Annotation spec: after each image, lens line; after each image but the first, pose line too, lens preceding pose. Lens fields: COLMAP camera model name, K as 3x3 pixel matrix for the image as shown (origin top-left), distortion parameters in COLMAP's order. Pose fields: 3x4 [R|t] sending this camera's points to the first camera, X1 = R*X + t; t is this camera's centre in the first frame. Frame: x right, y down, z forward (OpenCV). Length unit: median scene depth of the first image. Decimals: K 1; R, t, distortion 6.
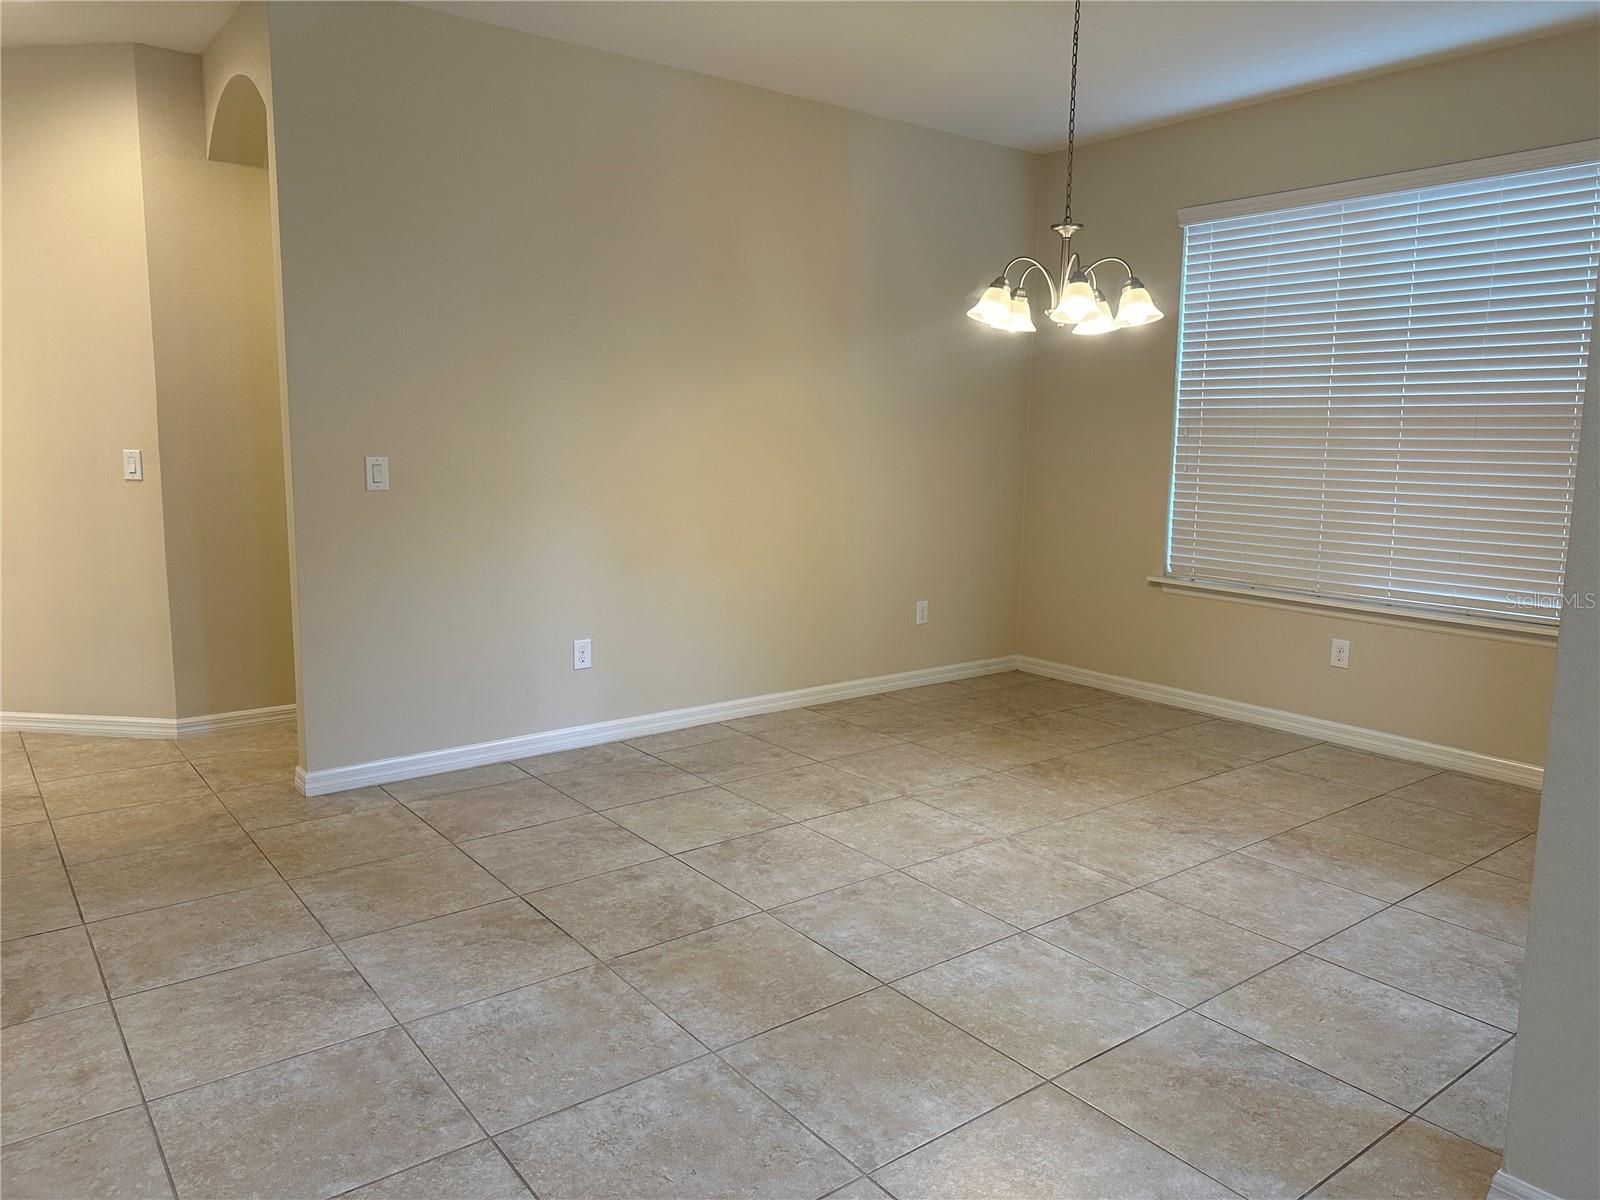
lens RADIAL K [[1119.9, 0, 809.9], [0, 1119.9, 597.5], [0, 0, 1]] dist [0.026476, -0.048043]
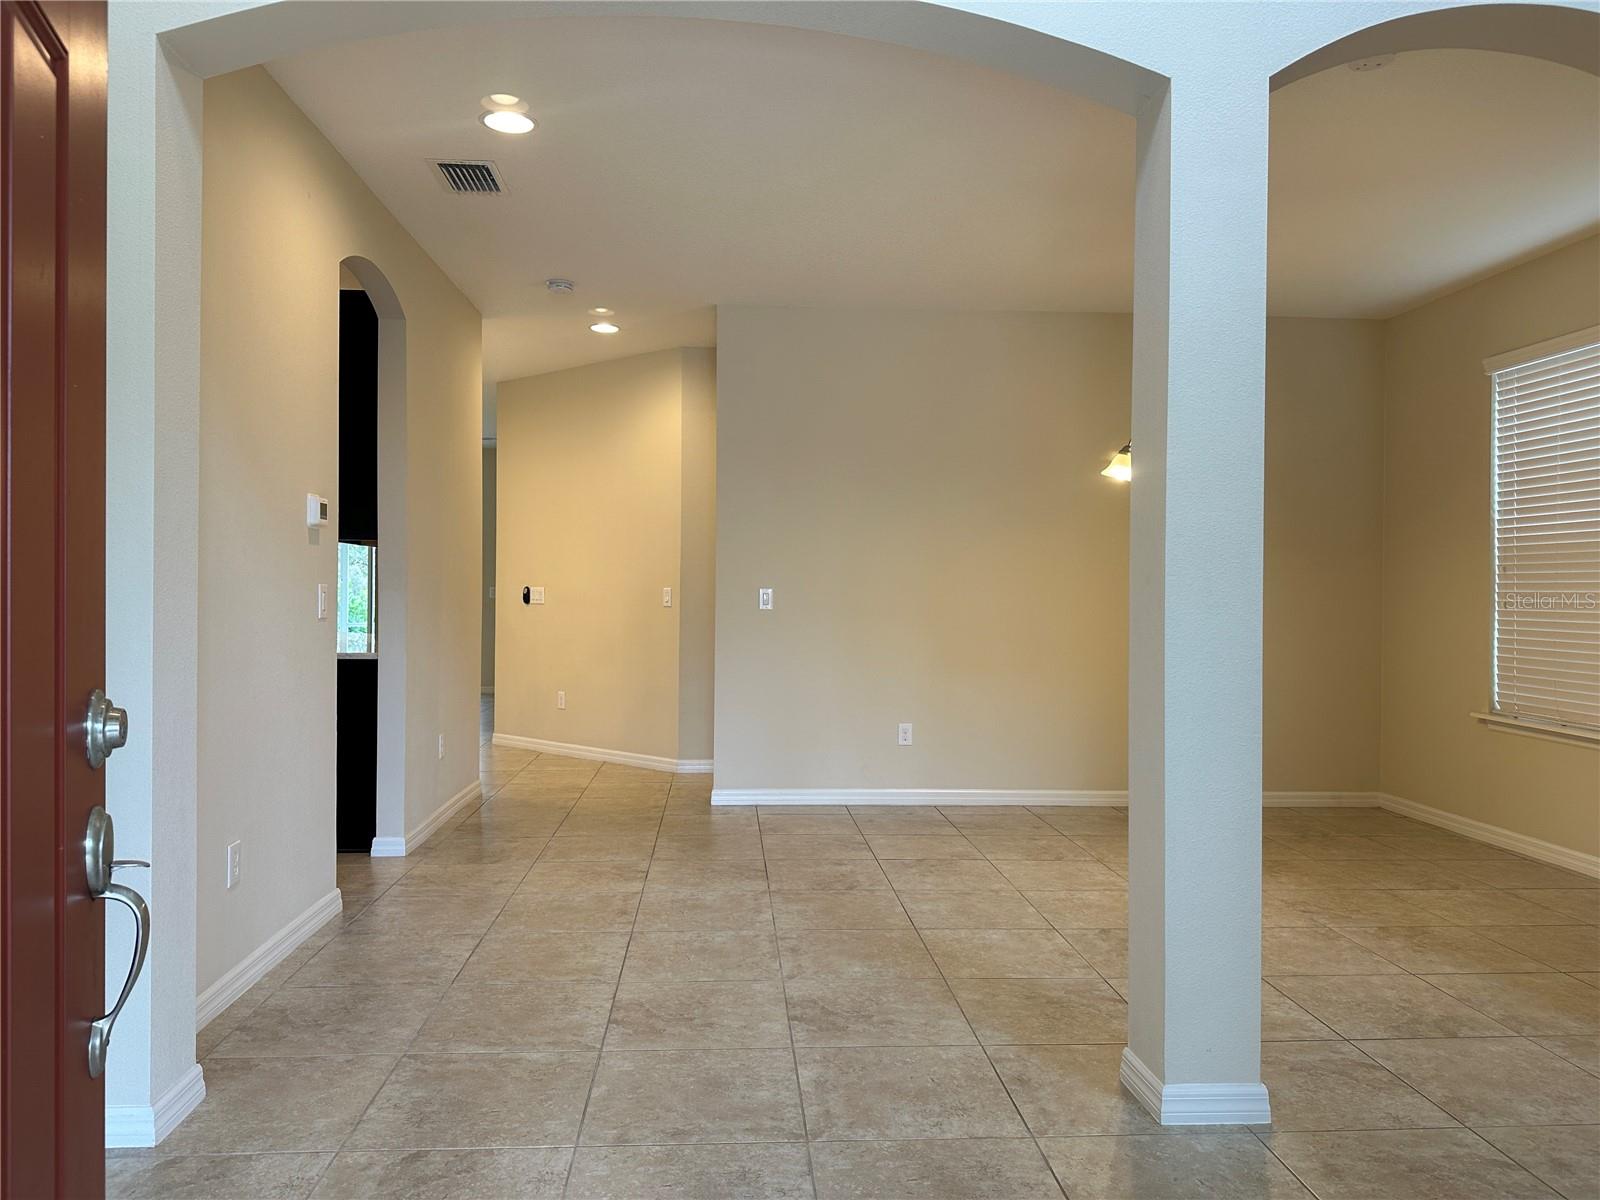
lens RADIAL K [[1119.9, 0, 797.8], [0, 1119.9, 593.5], [0, 0, 1]] dist [0.026476, -0.048043]
pose [[0.829140, -0.003415, -0.559030, 0.586578], [-0.082145, 0.988383, -0.127874, 0.086666], [0.552972, 0.151947, 0.819228, -0.270500]]
